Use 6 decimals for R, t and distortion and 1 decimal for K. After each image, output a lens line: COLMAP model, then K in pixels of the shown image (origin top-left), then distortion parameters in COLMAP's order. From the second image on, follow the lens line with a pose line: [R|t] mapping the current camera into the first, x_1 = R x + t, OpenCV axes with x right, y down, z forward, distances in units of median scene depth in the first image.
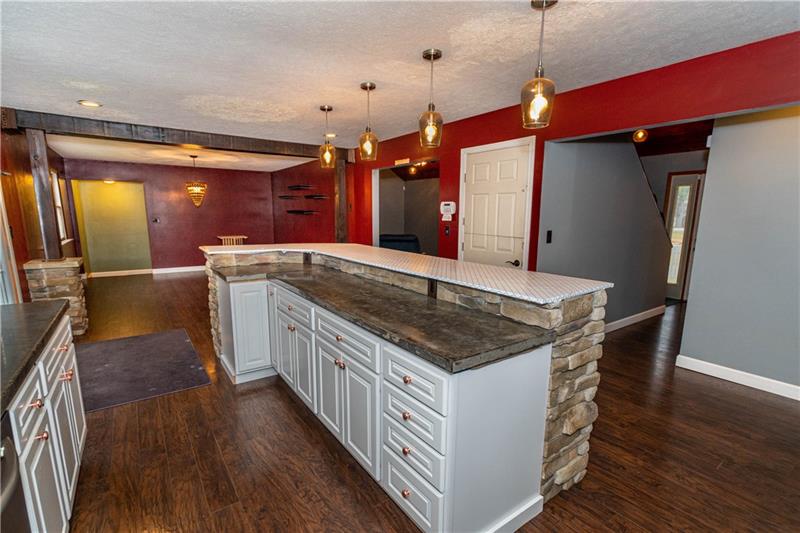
lens RADIAL K [[370.7, 0, 399.0], [0, 370.7, 271.3], [0, 0, 1]] dist [-0.002267, 0.000957]
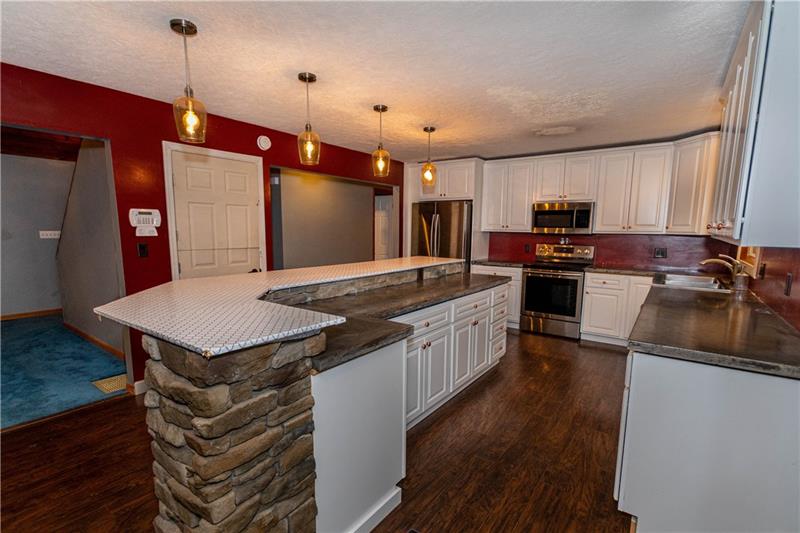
lens RADIAL K [[370.7, 0, 397.7], [0, 370.7, 274.9], [0, 0, 1]] dist [-0.002267, 0.000957]
pose [[-0.299701, -0.129060, 0.945263, -0.933817], [0.143495, 0.973438, 0.178403, -0.168292], [-0.943180, 0.189108, -0.273221, 1.048333]]
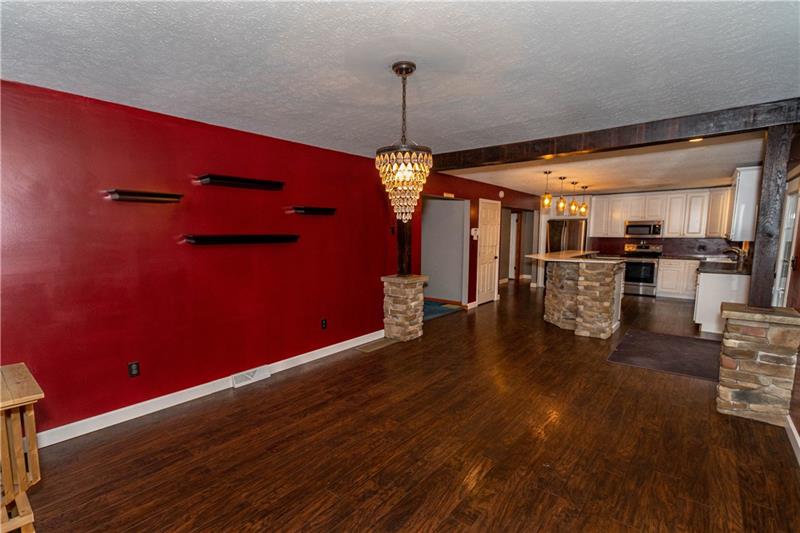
lens RADIAL K [[370.7, 0, 402.3], [0, 370.7, 271.5], [0, 0, 1]] dist [-0.002267, 0.000957]
pose [[-0.287525, -0.103834, 0.952128, -1.558912], [0.153308, 0.976299, 0.152766, -0.346588], [-0.945424, 0.189892, -0.264792, 2.044096]]
